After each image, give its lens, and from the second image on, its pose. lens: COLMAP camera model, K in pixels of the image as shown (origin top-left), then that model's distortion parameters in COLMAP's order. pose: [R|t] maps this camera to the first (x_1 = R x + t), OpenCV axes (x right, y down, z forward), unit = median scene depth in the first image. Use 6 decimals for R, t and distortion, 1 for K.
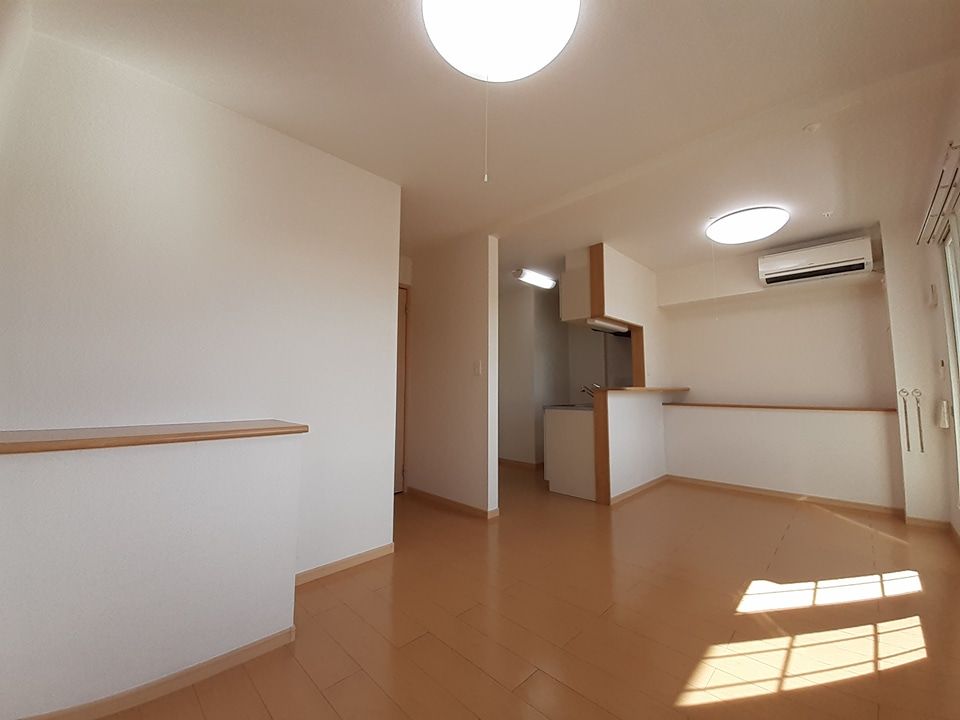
lens RADIAL K [[378.2, 0, 480.0], [0, 378.2, 360.0], [0, 0, 1]] dist [-0.000897, -0.000098]
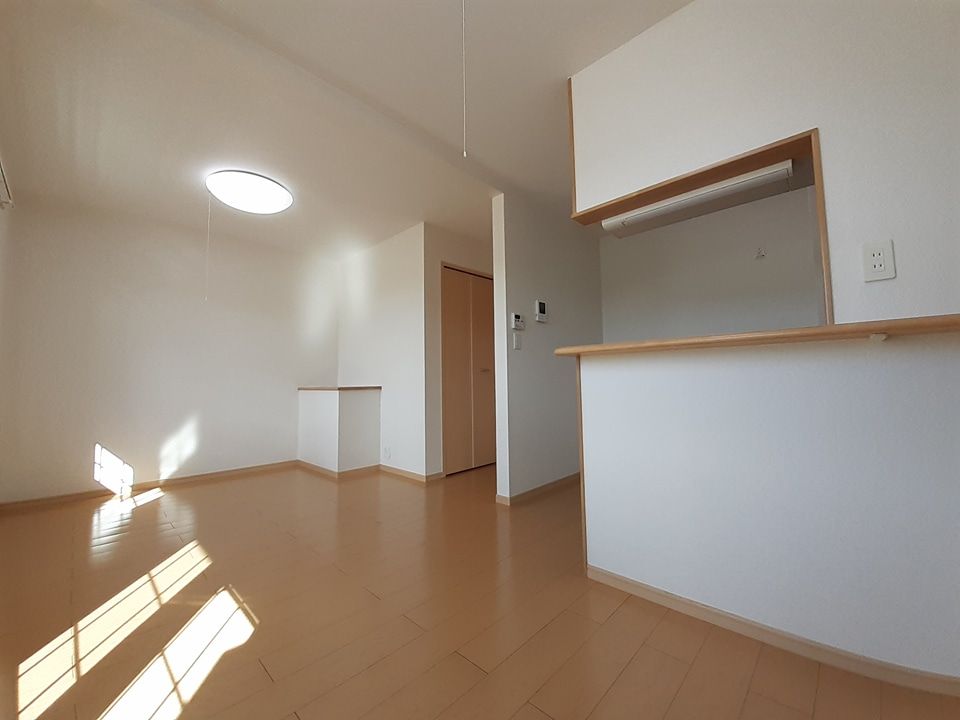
lens RADIAL K [[378.2, 0, 480.0], [0, 378.2, 360.0], [0, 0, 1]] dist [-0.000897, -0.000098]
pose [[0.018206, -0.067262, -0.997569, 1.514820], [0.090579, 0.993743, -0.065351, 0.198822], [0.995723, -0.089169, 0.024185, 1.508364]]
